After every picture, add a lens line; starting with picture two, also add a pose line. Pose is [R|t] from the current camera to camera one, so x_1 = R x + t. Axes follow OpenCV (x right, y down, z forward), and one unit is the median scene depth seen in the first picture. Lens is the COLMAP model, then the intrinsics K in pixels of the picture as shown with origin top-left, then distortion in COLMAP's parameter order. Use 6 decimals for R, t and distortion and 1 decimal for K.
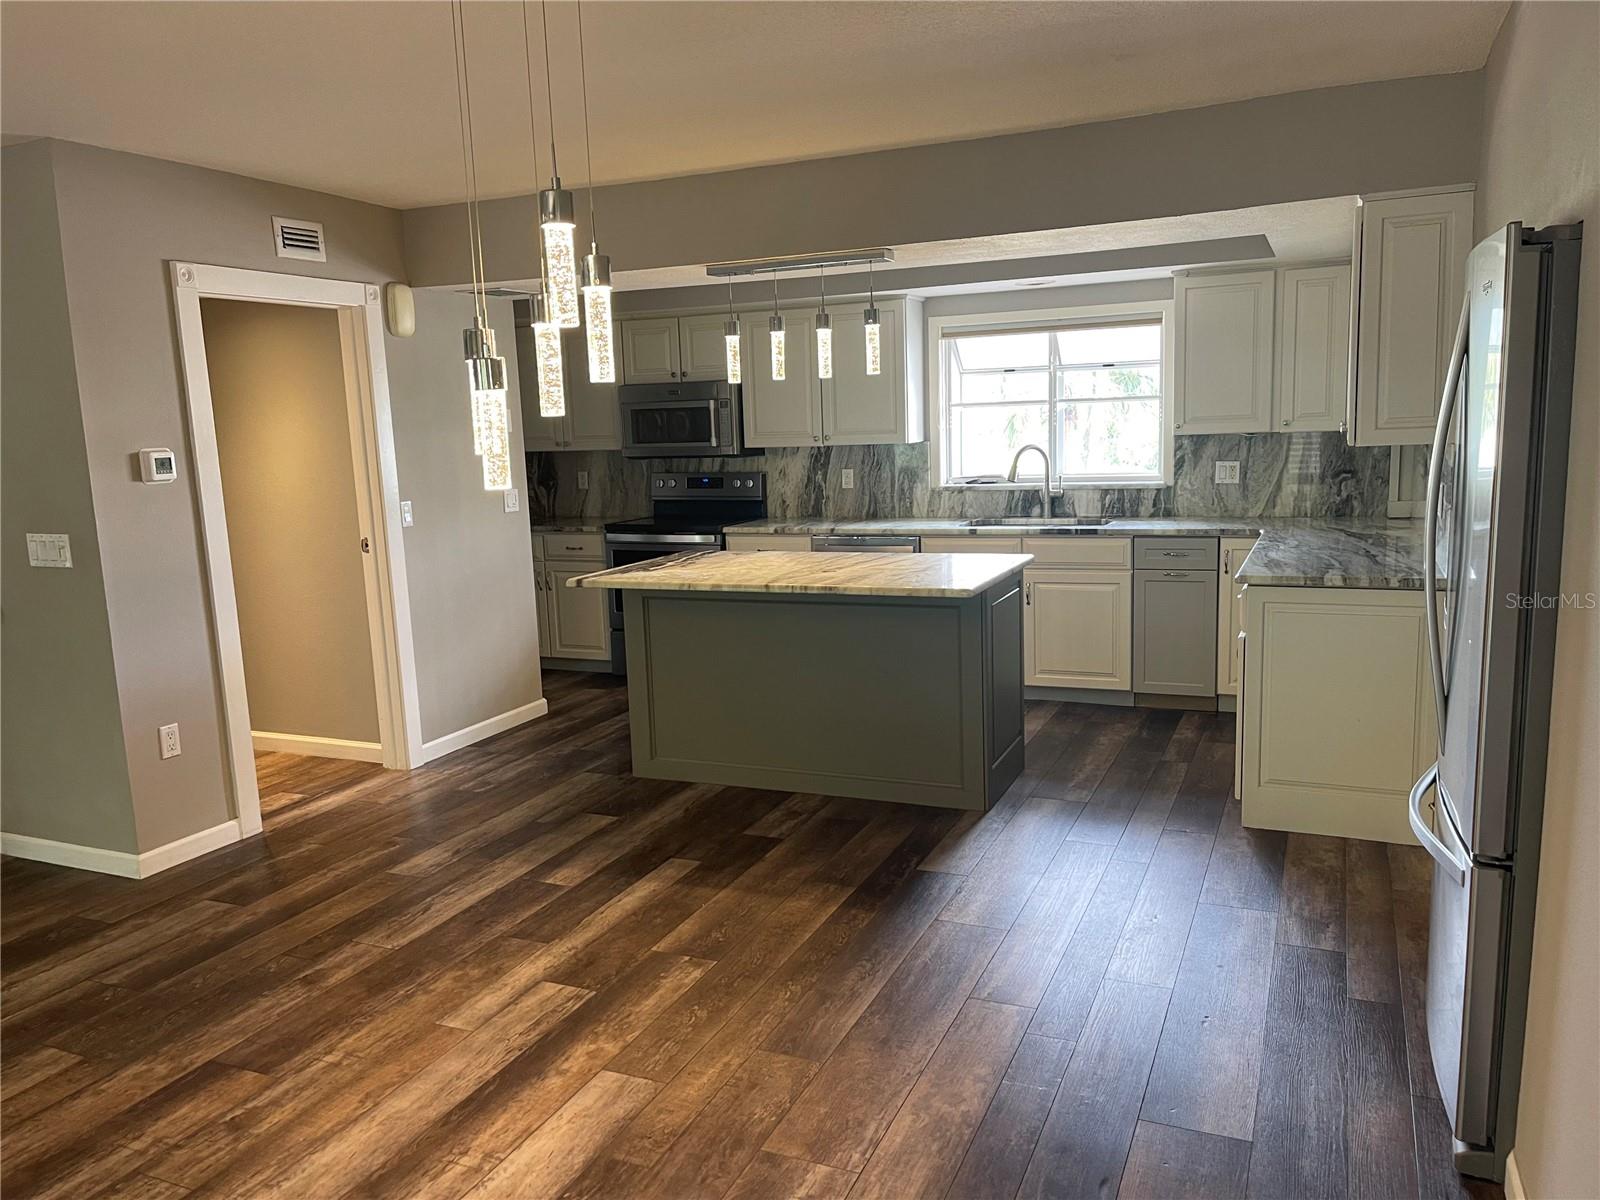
lens RADIAL K [[1220.9, 0, 800.0], [0, 1220.9, 600.0], [0, 0, 1]] dist [0.086840, -0.106705]
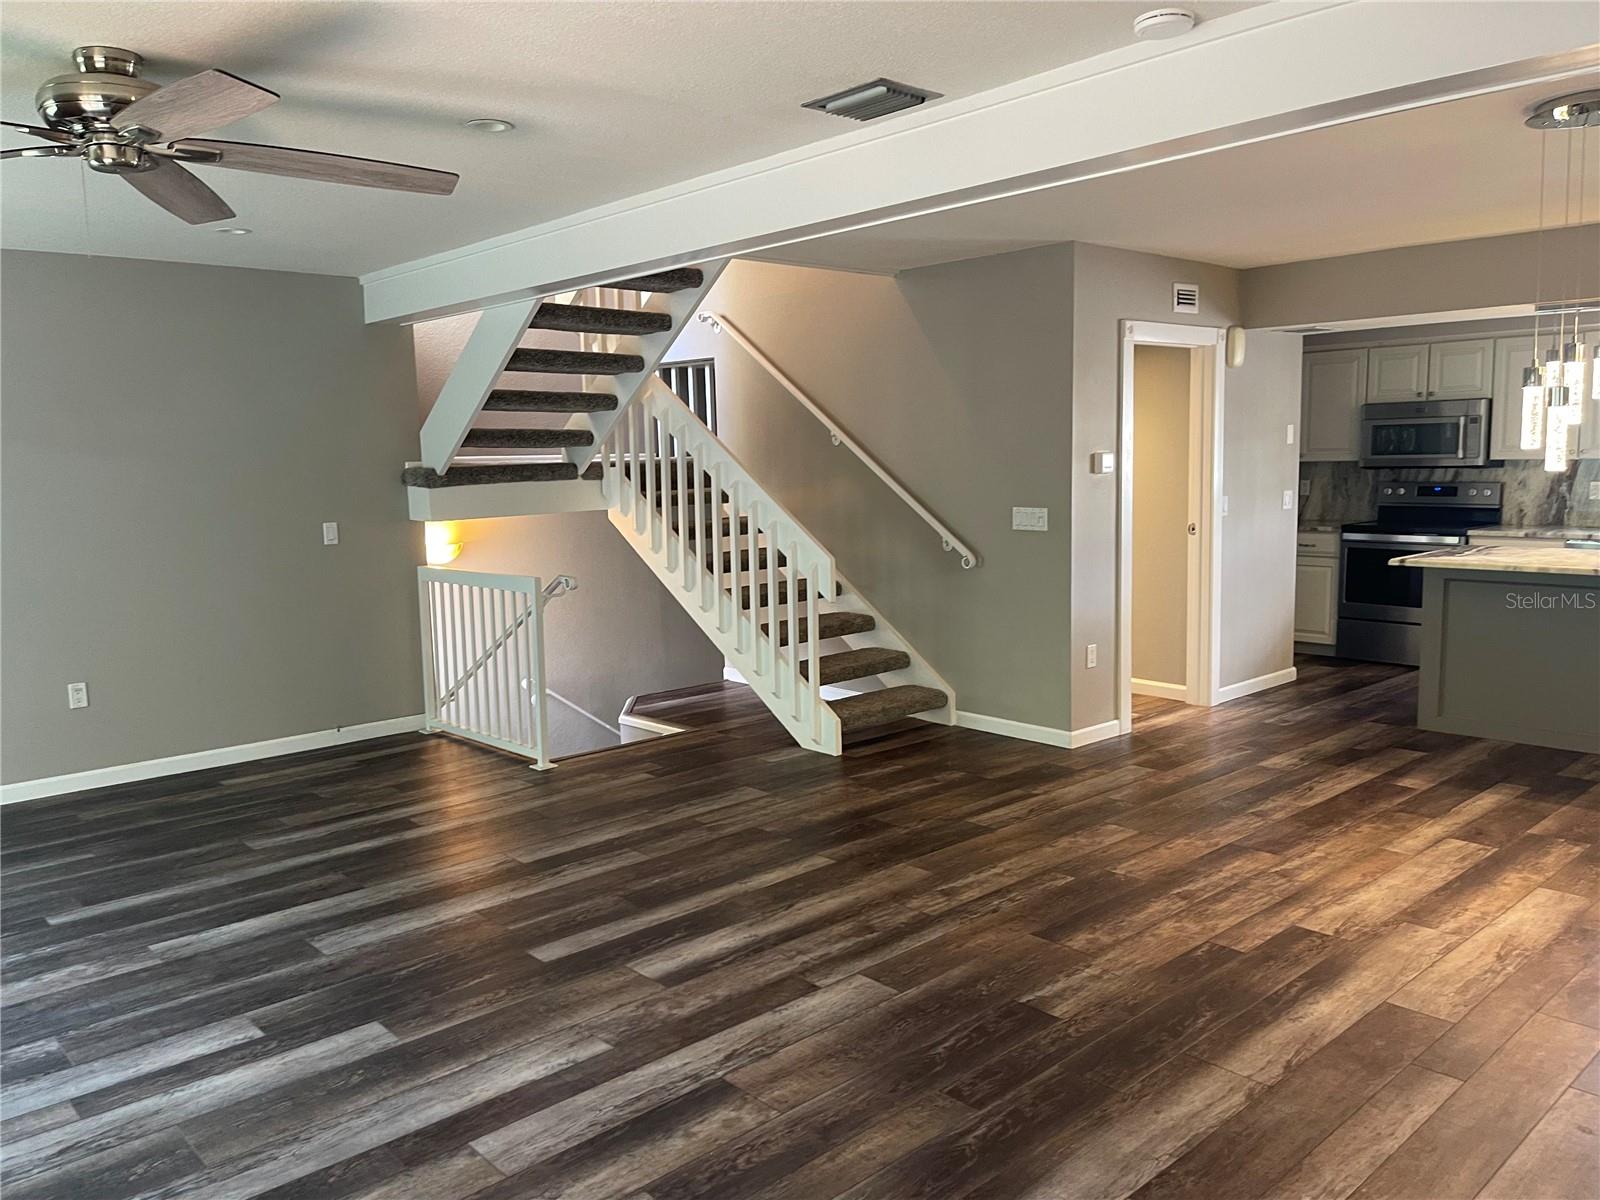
lens RADIAL K [[1220.9, 0, 800.0], [0, 1220.9, 600.0], [0, 0, 1]] dist [0.086840, -0.106705]
pose [[0.914877, 0.062558, -0.398858, -0.258865], [-0.069551, 0.997574, -0.003069, 0.077898], [0.397698, 0.030548, 0.917008, -0.432890]]
